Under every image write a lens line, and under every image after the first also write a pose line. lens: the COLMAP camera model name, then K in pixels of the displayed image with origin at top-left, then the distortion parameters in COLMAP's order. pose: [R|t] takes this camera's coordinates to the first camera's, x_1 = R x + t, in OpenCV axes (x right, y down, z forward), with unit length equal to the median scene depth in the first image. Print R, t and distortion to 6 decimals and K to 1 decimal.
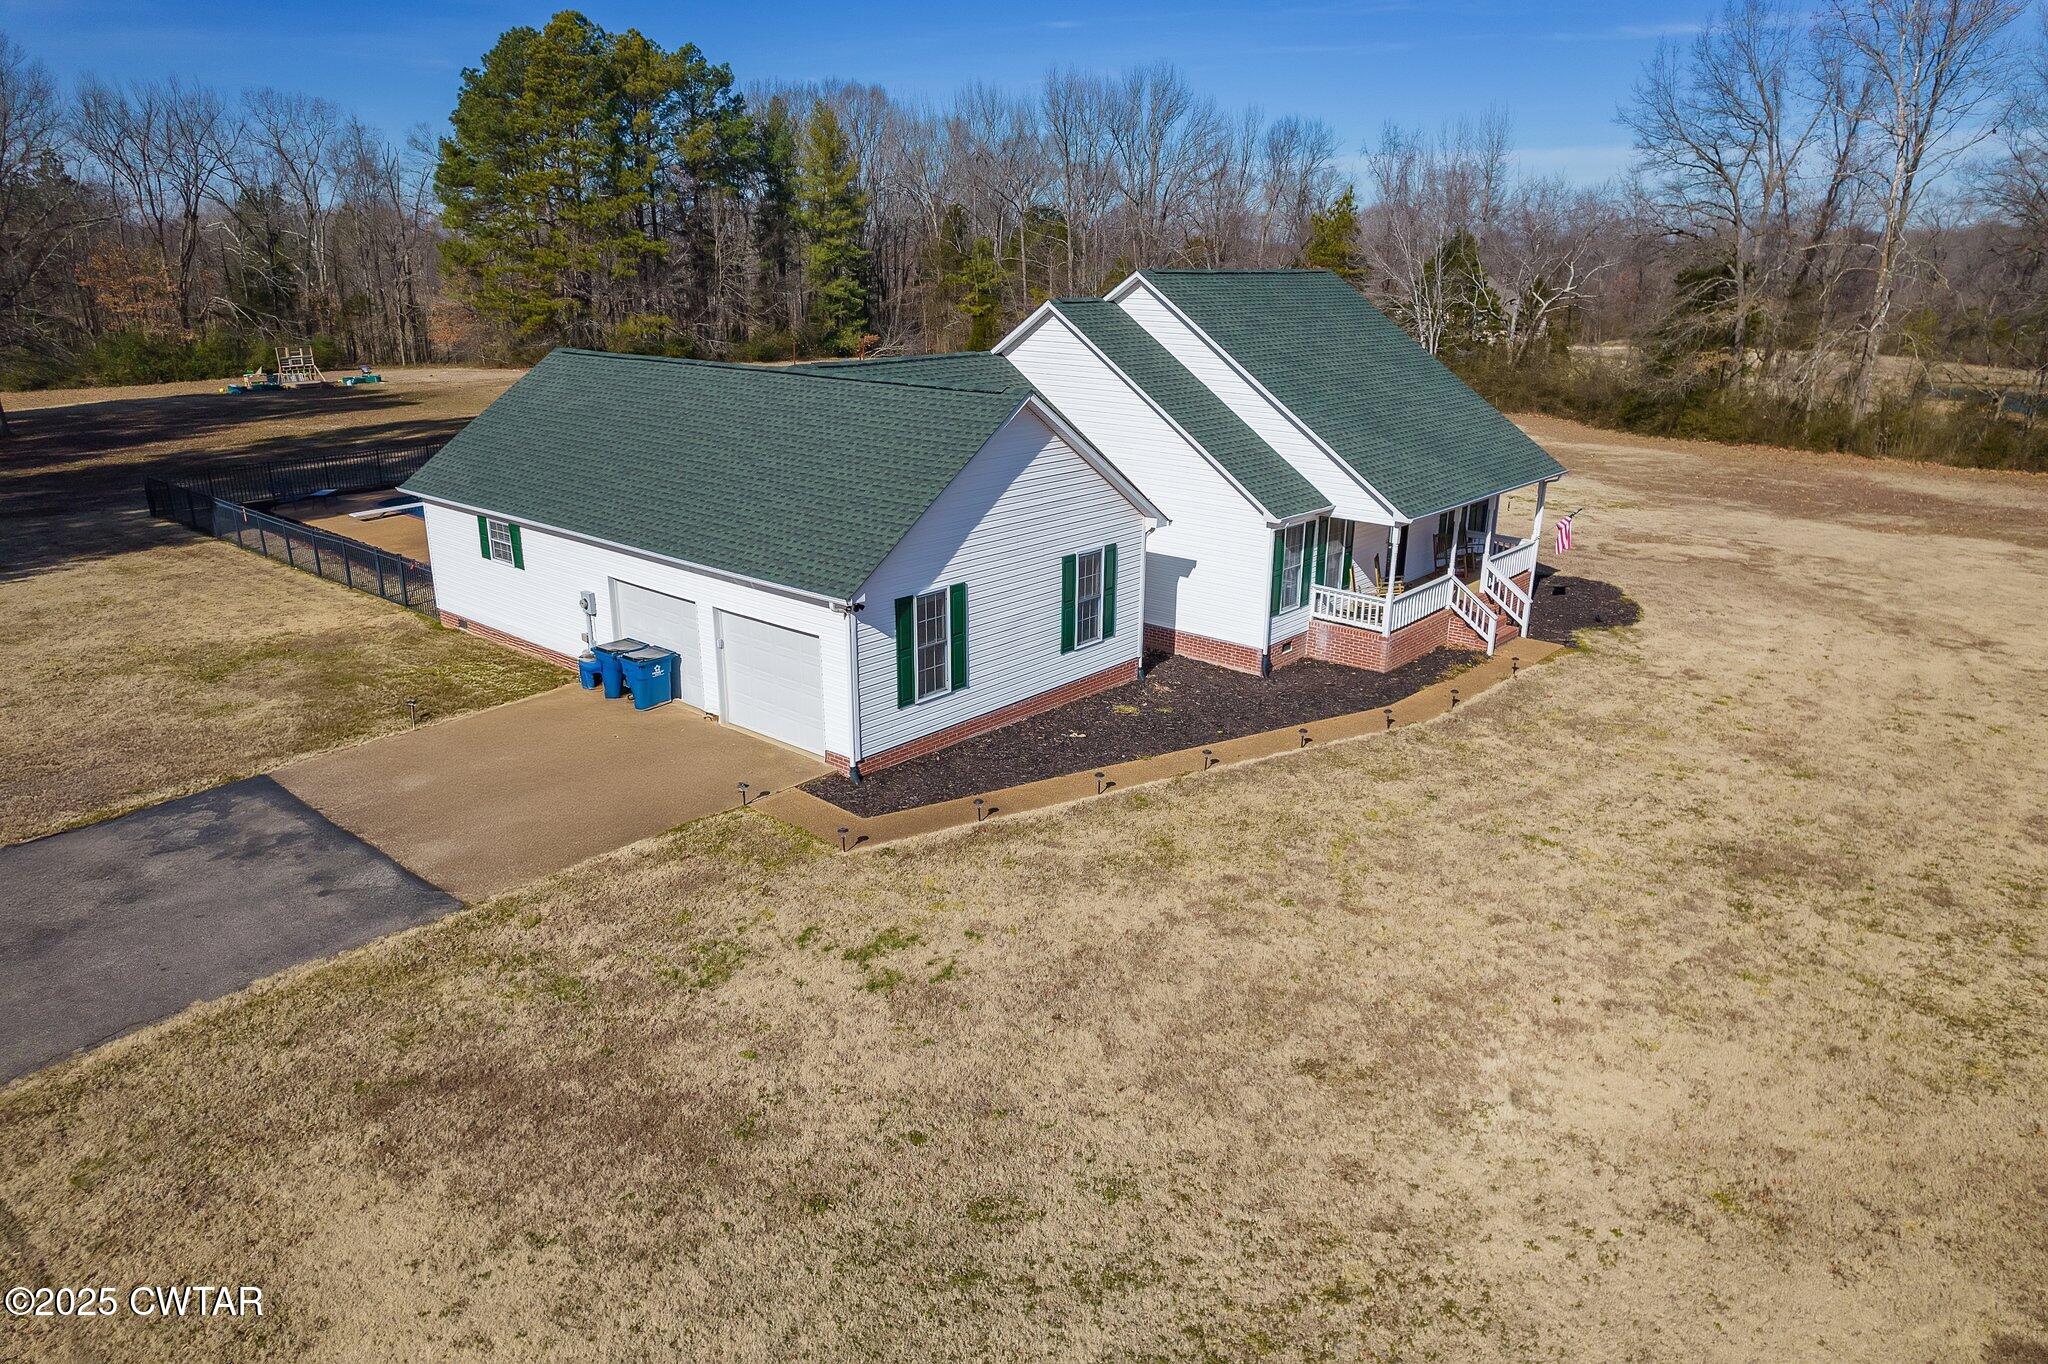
lens RADIAL K [[1315.7, 0, 1029.3], [0, 1315.7, 692.2], [0, 0, 1]] dist [-0.085048, 0.077633]
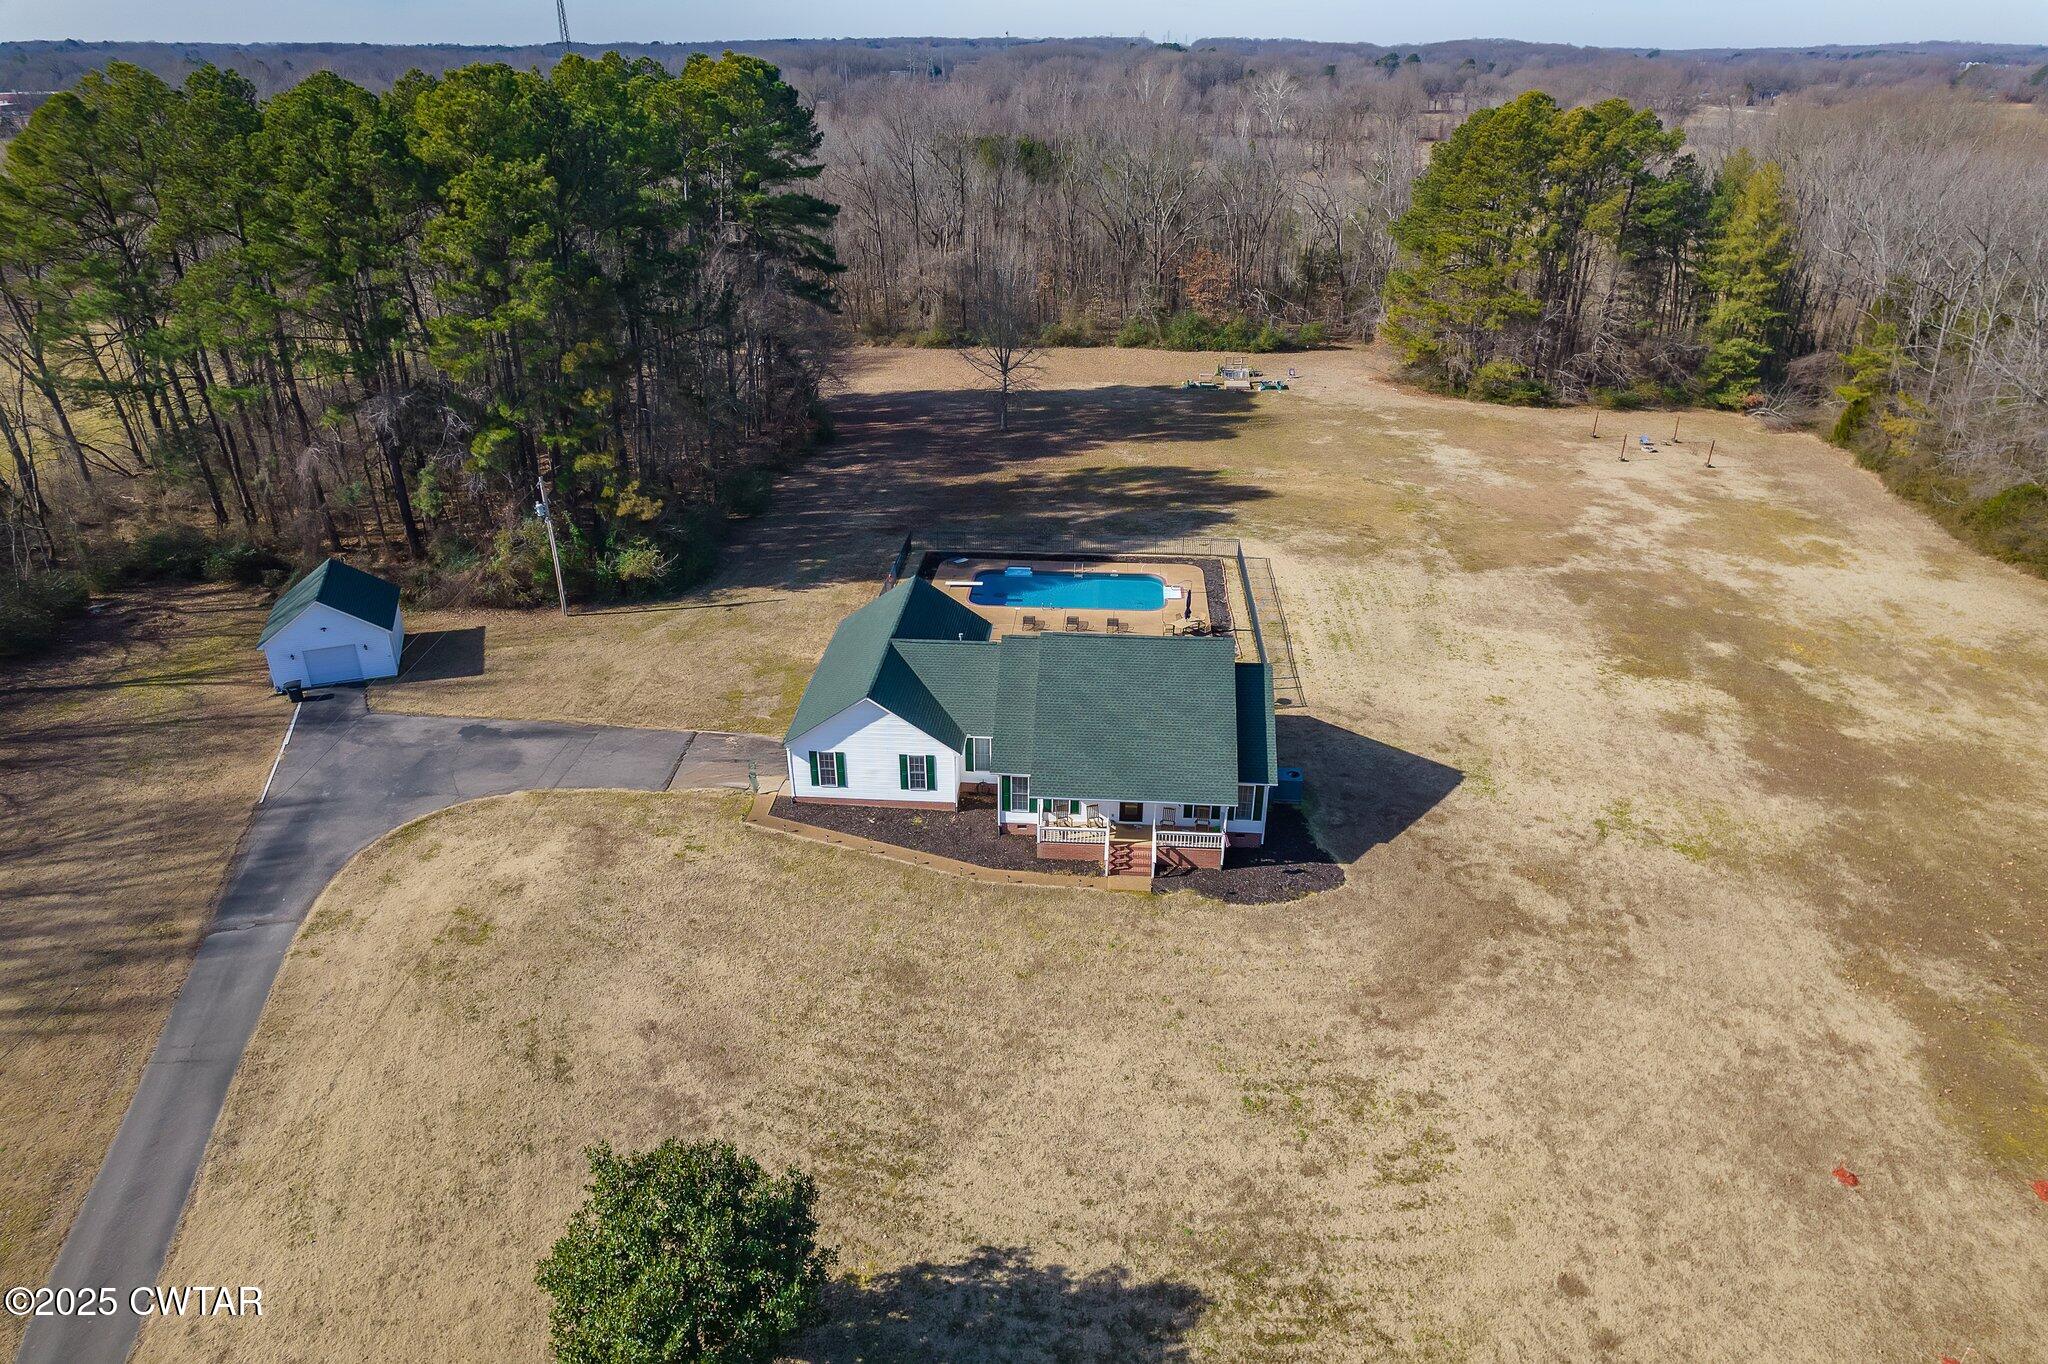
lens RADIAL K [[1312.6, 0, 1030.6], [0, 1312.6, 689.9], [0, 0, 1]] dist [-0.075817, 0.066090]
pose [[0.595586, 0.351483, -0.722314, 1.798138], [-0.253121, 0.935501, 0.246511, -0.833075], [0.762370, 0.036014, 0.646139, -0.403158]]
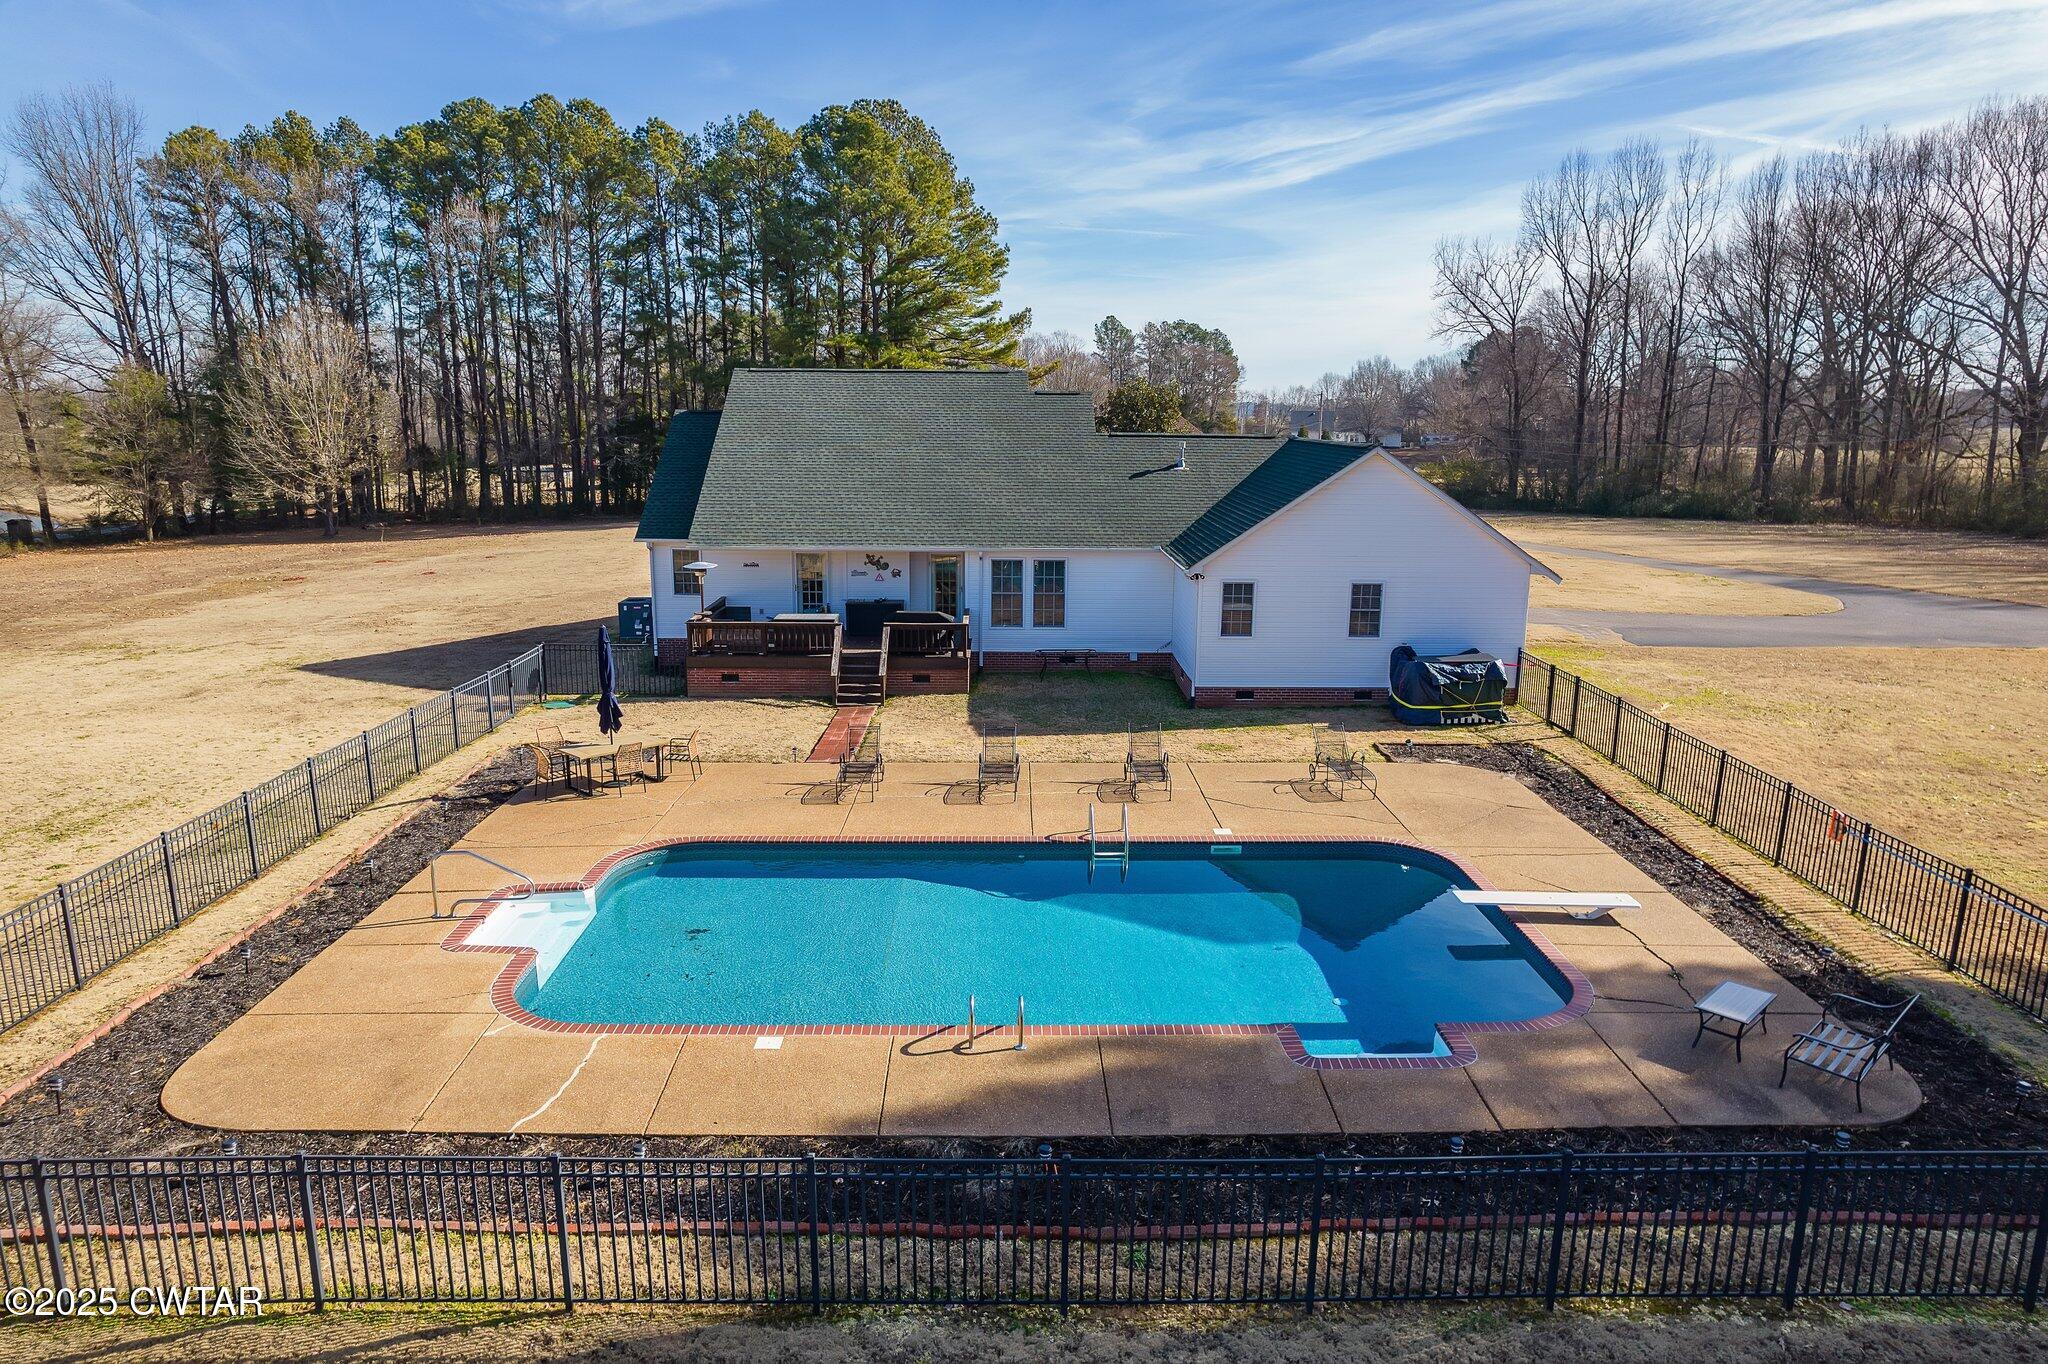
lens RADIAL K [[1312.6, 0, 1030.6], [0, 1312.6, 689.9], [0, 0, 1]] dist [-0.075817, 0.066090]
pose [[-0.666418, -0.170636, 0.725789, -1.081244], [0.222708, 0.883457, 0.412194, -0.660836], [-0.711539, 0.436333, -0.550750, 2.114484]]
